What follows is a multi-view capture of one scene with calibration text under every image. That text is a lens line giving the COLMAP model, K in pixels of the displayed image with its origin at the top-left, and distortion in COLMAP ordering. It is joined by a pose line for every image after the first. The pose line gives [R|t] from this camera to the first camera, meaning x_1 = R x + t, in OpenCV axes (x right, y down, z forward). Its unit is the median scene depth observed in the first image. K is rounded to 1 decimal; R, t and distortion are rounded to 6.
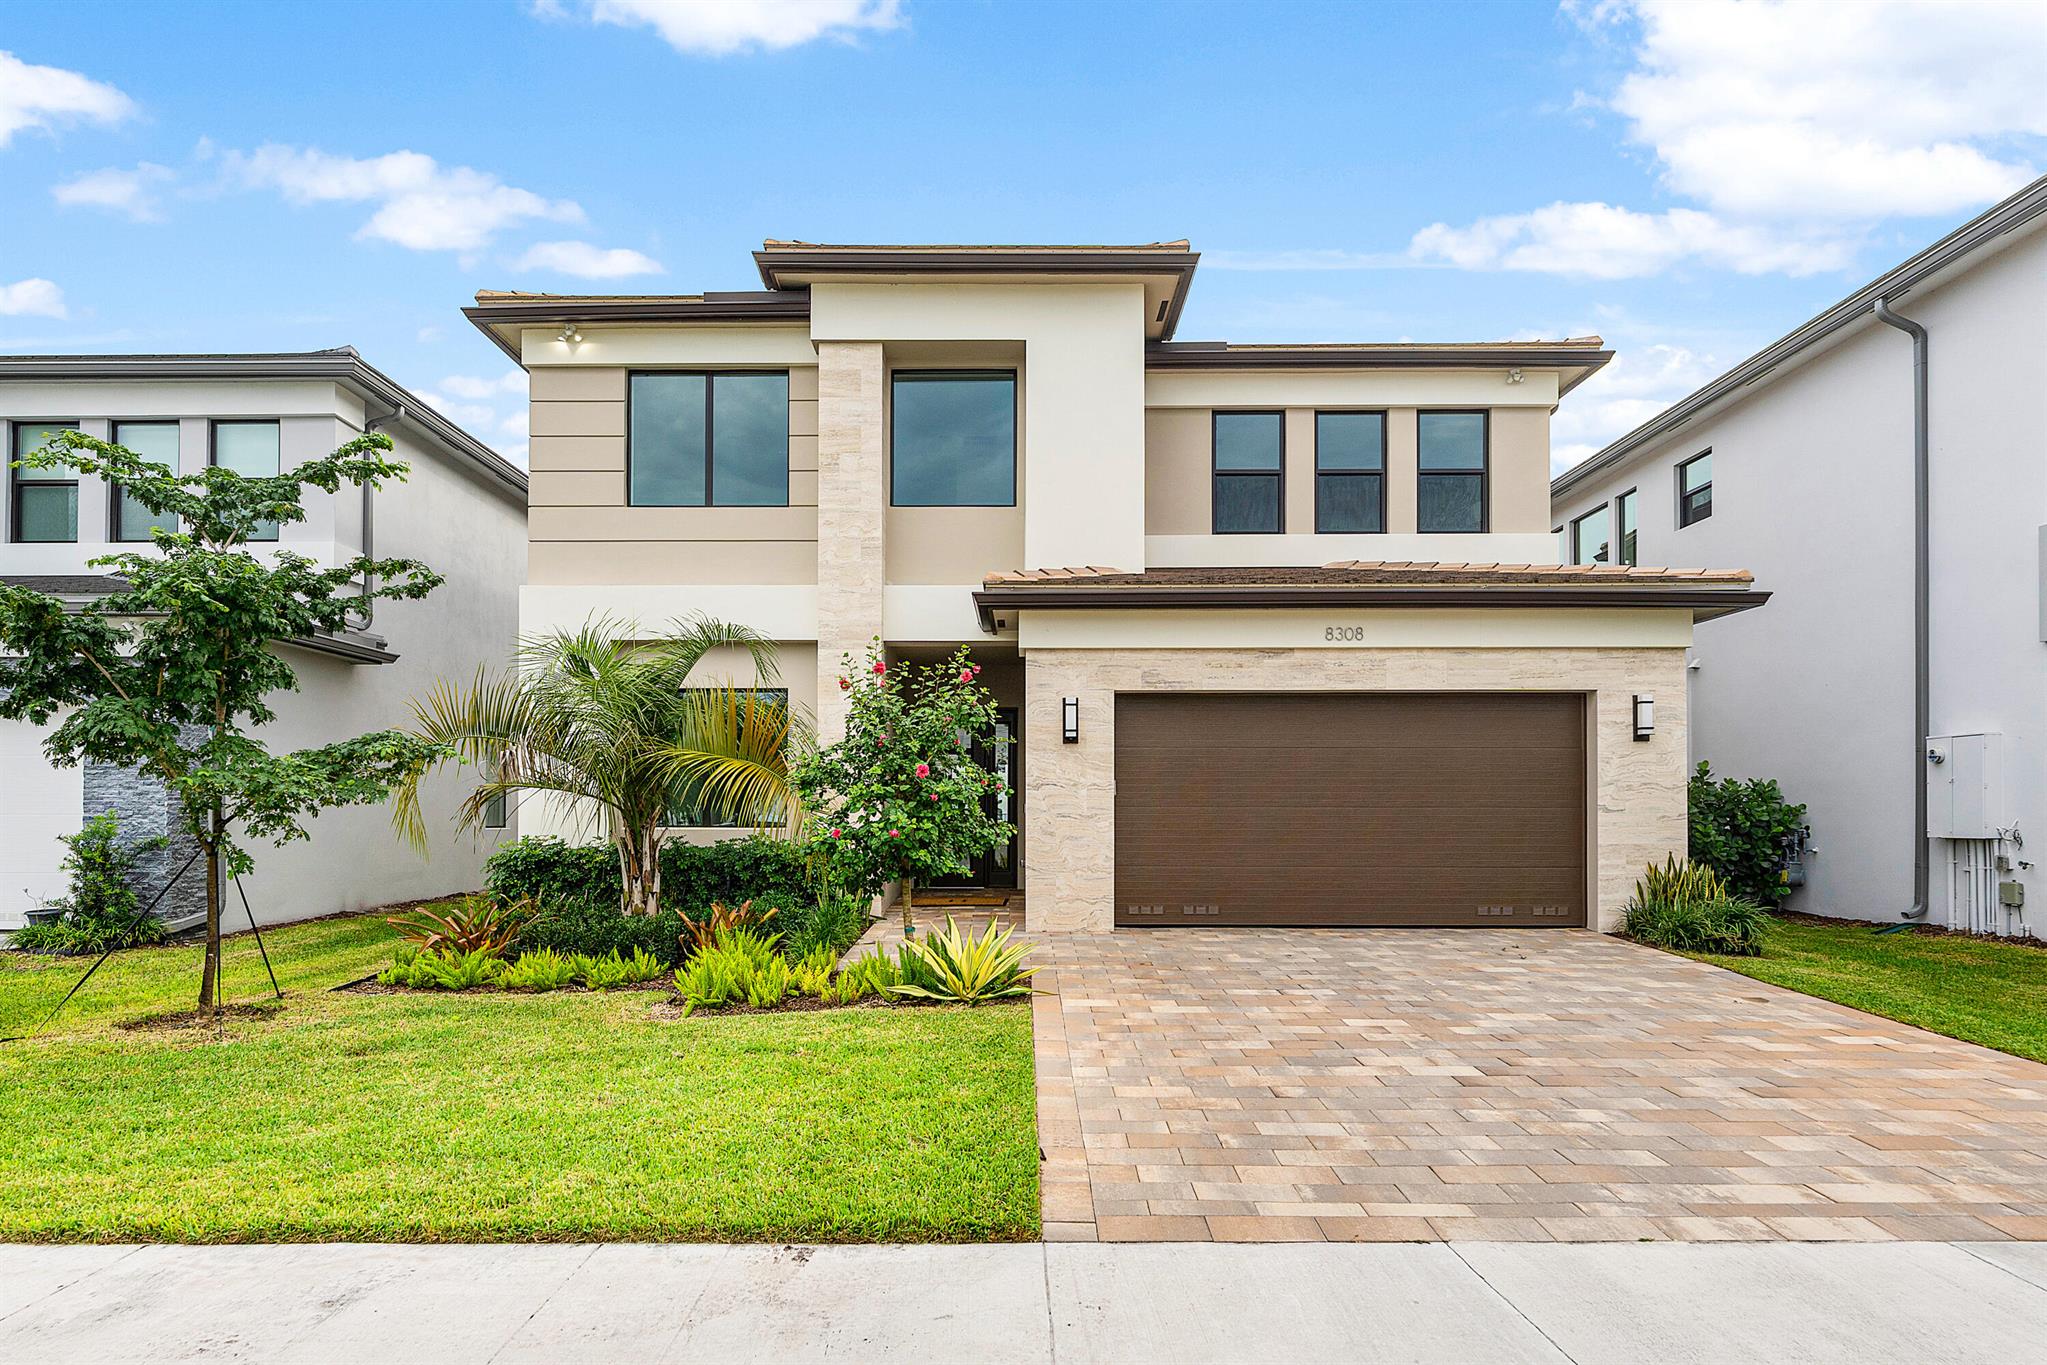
lens RADIAL K [[1137.0, 0, 1021.7], [0, 1137.0, 791.3], [0, 0, 1]] dist [-0.001680, 0.000025]
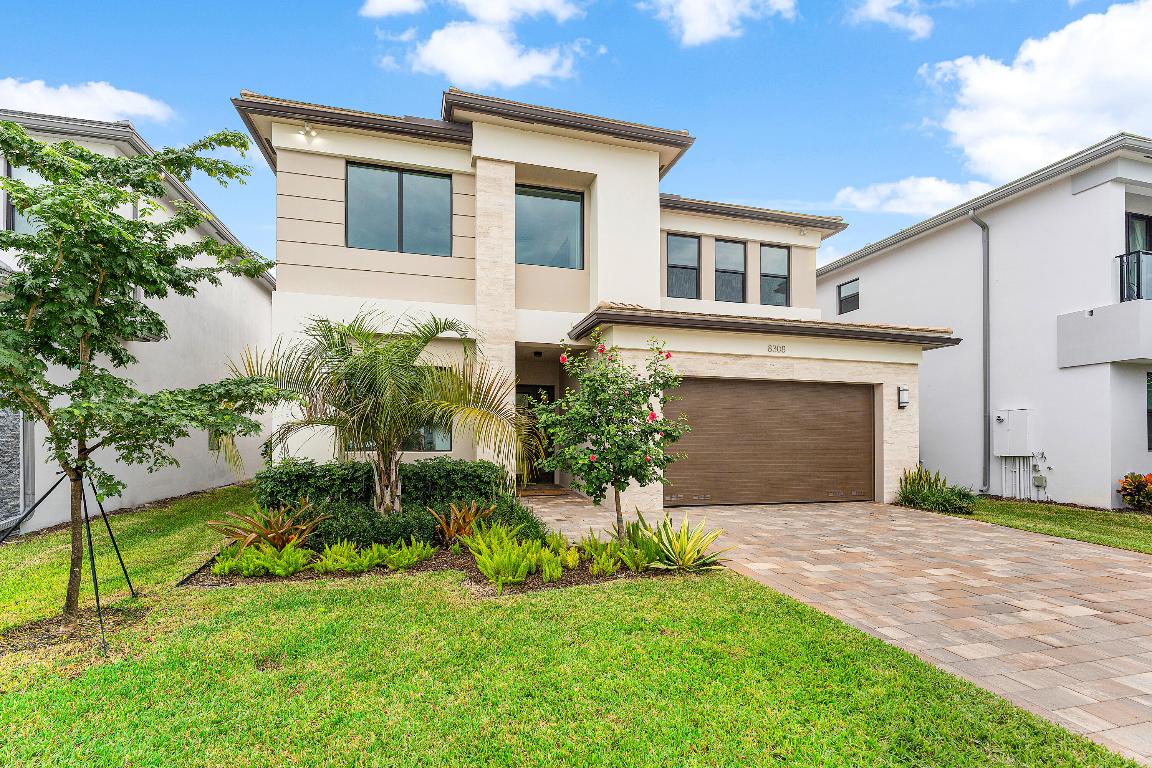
lens RADIAL K [[512.4, 0, 578.0], [0, 512.4, 435.5], [0, 0, 1]] dist [0.000499, -0.000112]
pose [[0.965240, 0.007068, 0.261268, -0.245760], [-0.008875, 0.999944, 0.005736, 0.003115], [-0.261213, -0.007855, 0.965249, 0.256427]]
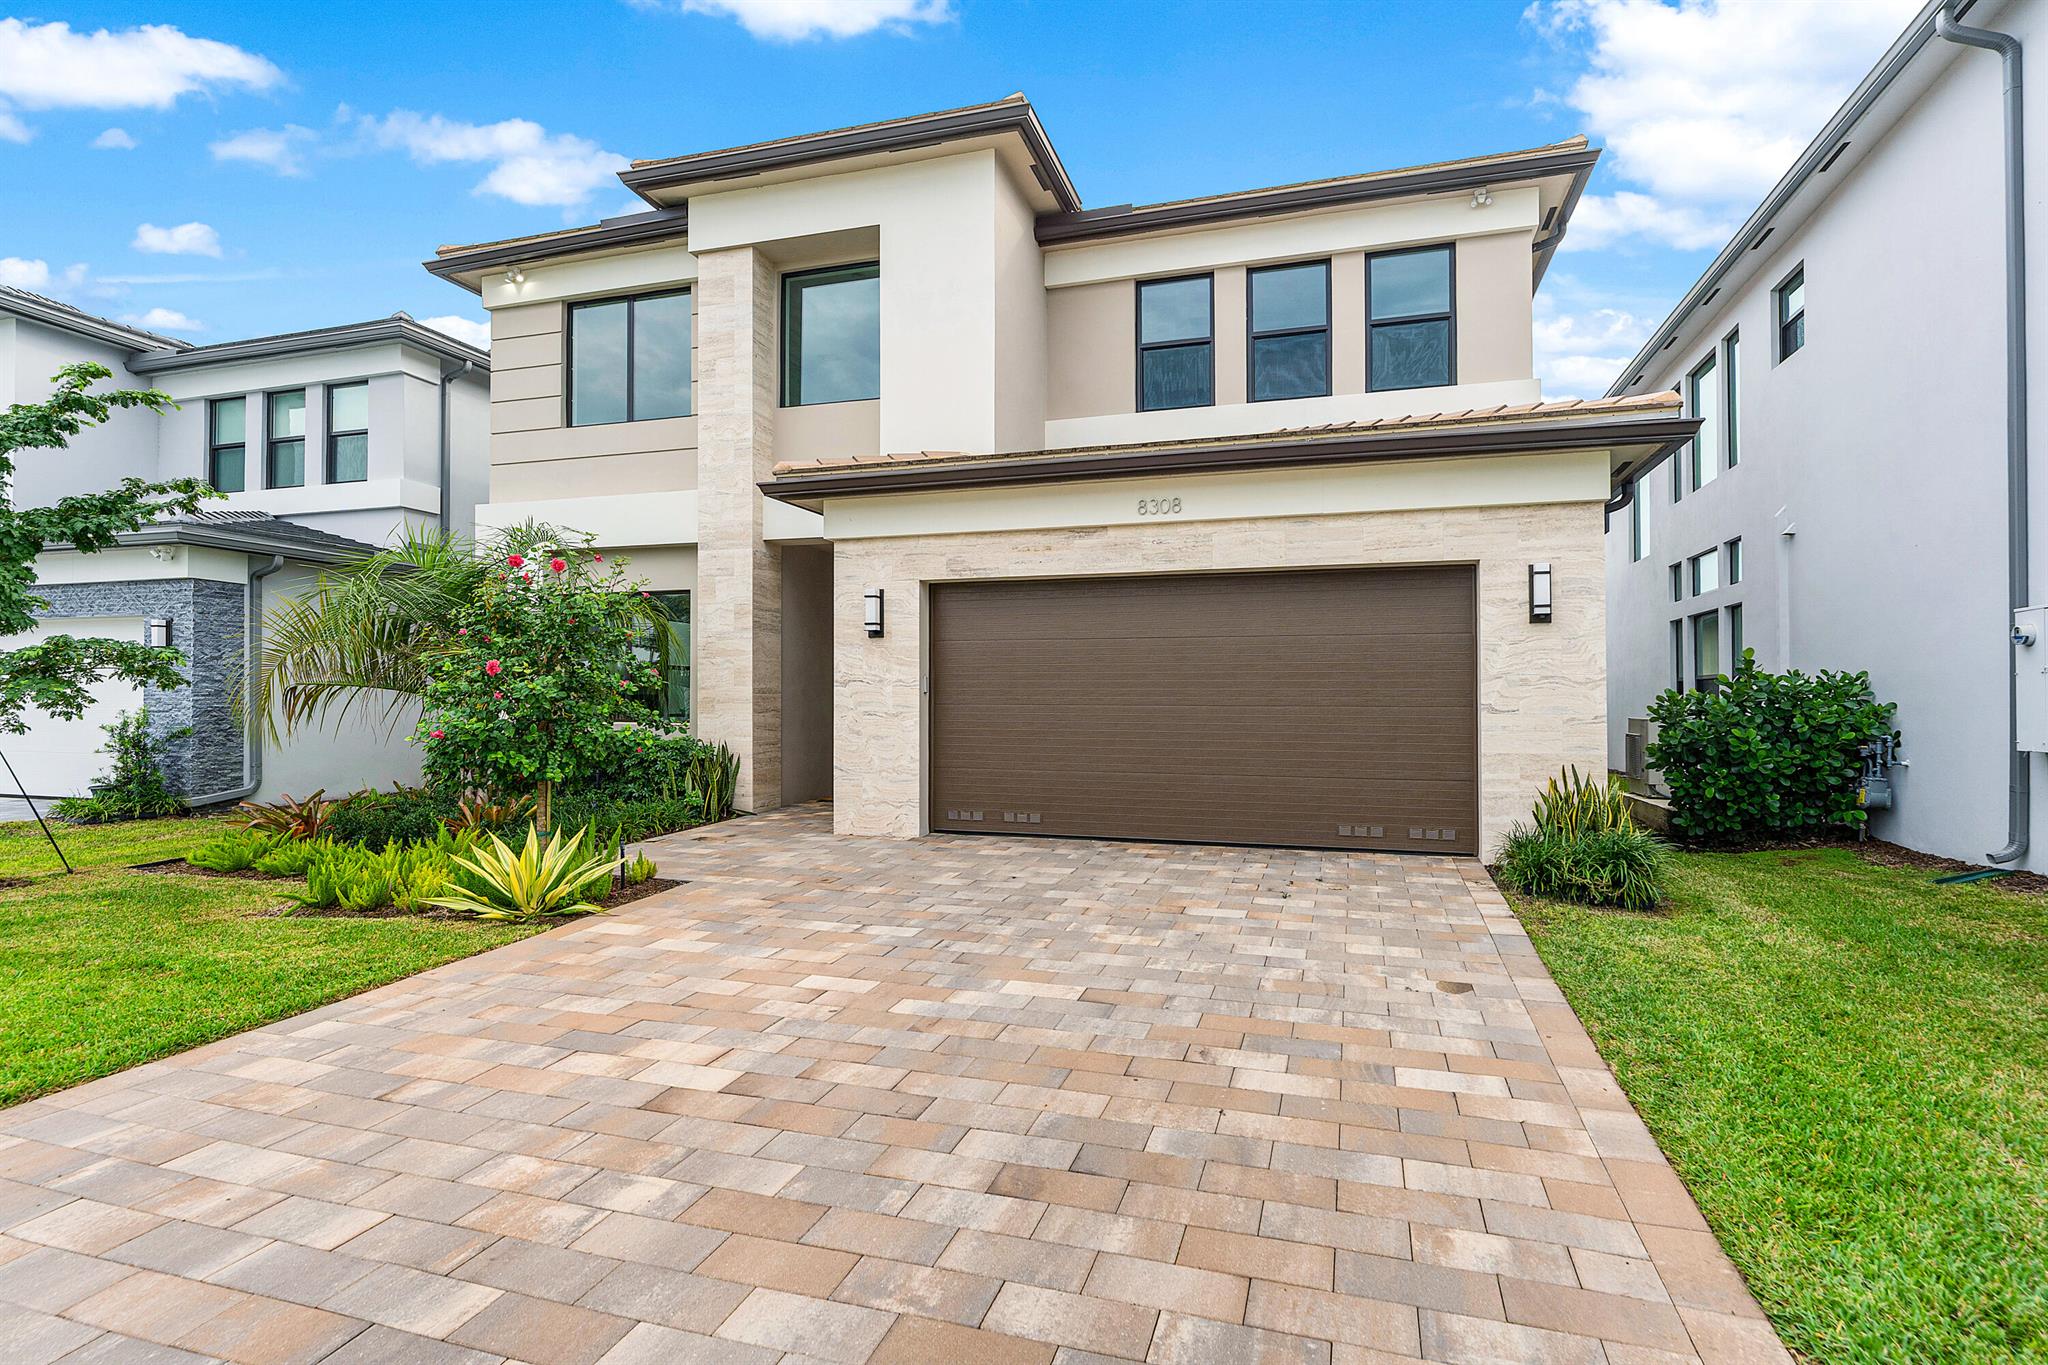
lens RADIAL K [[997.5, 0, 1024.0], [0, 997.5, 682.5], [0, 0, 1]] dist [-0.000857, -0.000109]
pose [[0.958777, -0.003157, -0.284142, 0.388201], [0.001929, 0.999988, -0.004601, -0.000494], [0.284153, 0.003863, 0.958771, 0.231792]]
